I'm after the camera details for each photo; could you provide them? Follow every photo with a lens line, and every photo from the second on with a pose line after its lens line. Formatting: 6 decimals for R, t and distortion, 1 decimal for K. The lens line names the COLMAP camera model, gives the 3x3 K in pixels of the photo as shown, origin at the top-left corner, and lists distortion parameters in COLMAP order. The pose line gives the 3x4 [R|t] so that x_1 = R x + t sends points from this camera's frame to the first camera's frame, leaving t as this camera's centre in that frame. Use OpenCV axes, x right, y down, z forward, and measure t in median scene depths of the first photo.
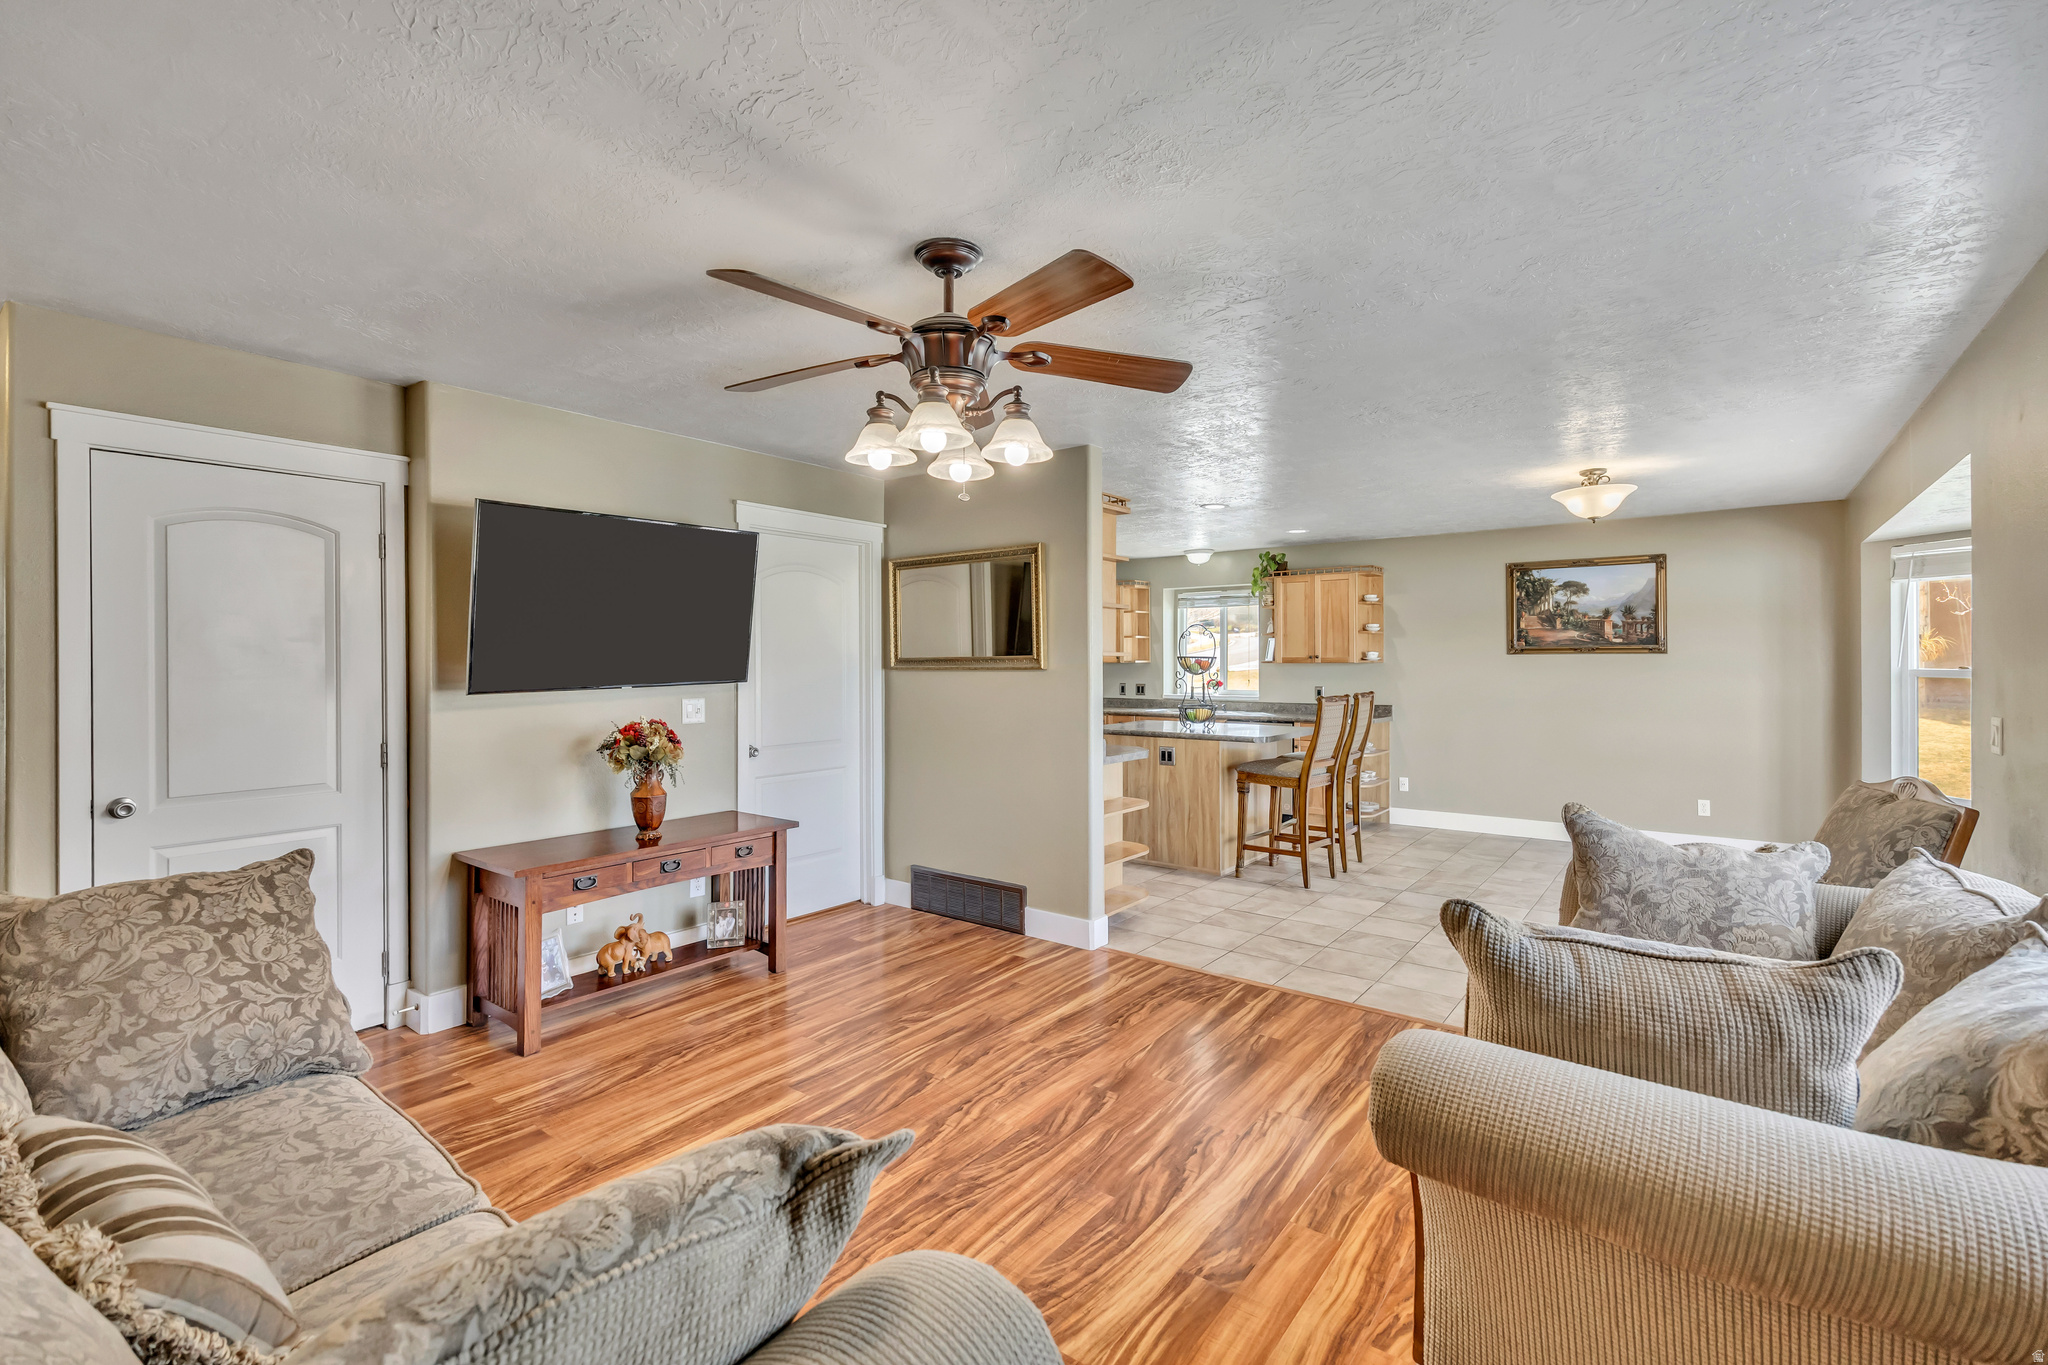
lens RADIAL K [[904.2, 0, 1018.6], [0, 904.2, 643.6], [0, 0, 1]] dist [0.002346, 0.000442]
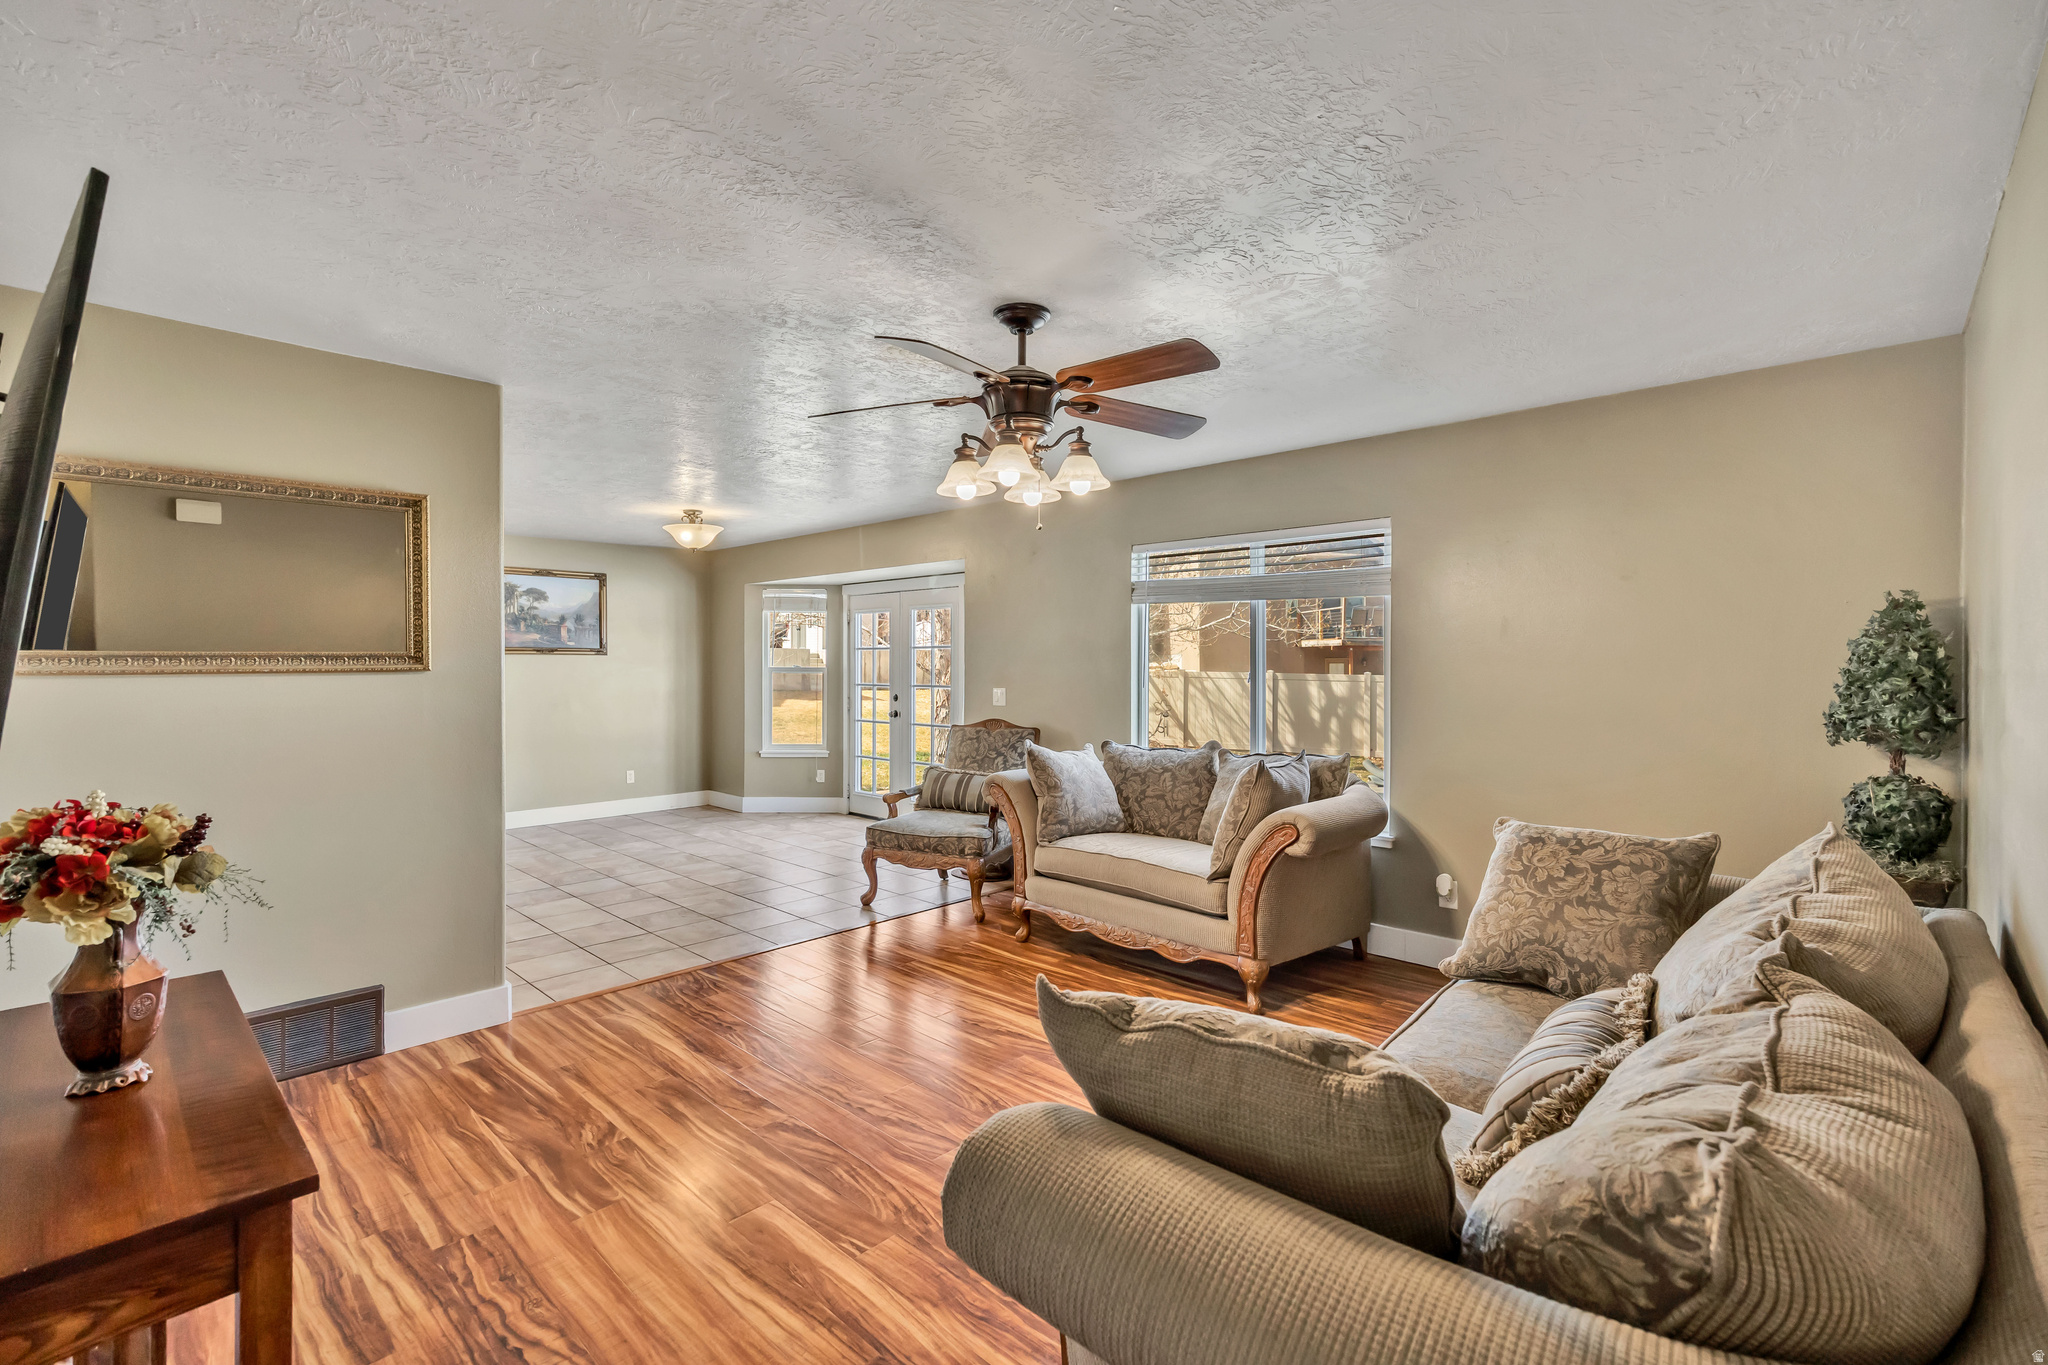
lens RADIAL K [[904.2, 0, 1025.8], [0, 904.2, 674.8], [0, 0, 1]] dist [0.002346, 0.000442]
pose [[0.104770, -0.013316, 0.994407, -0.878017], [-0.020690, 0.999665, 0.015566, 0.013814], [-0.994281, -0.022205, 0.104459, 0.616479]]
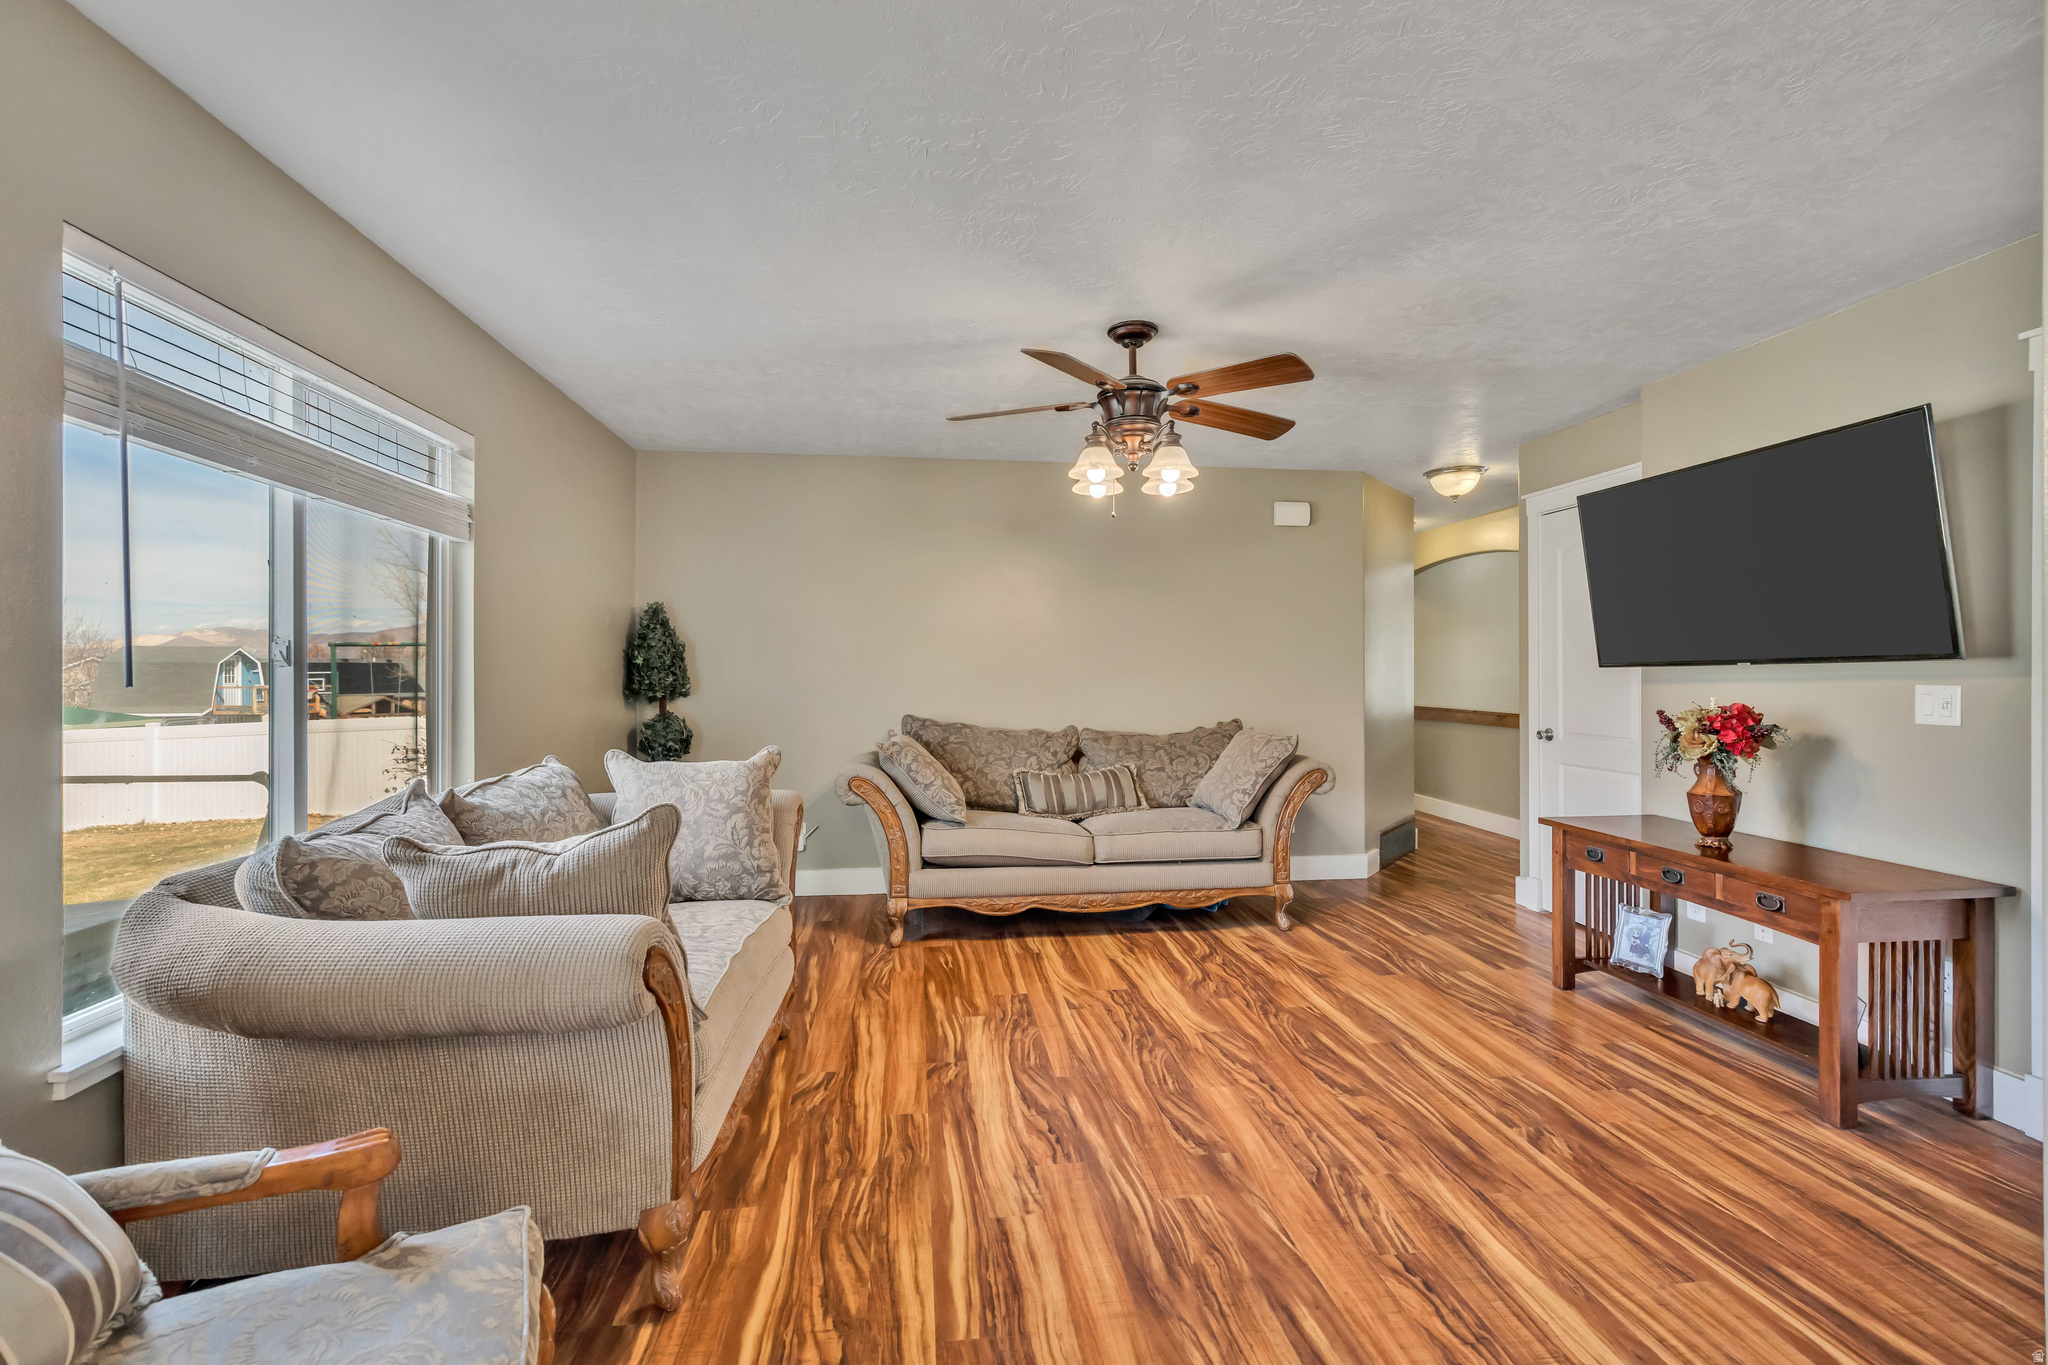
lens RADIAL K [[904.2, 0, 1032.7], [0, 904.2, 675.4], [0, 0, 1]] dist [0.002346, 0.000442]
pose [[-0.705551, 0.008277, -0.708611, 0.688011], [0.015662, 0.999870, -0.003915, 0.060601], [0.708486, -0.013860, -0.705589, 1.296598]]
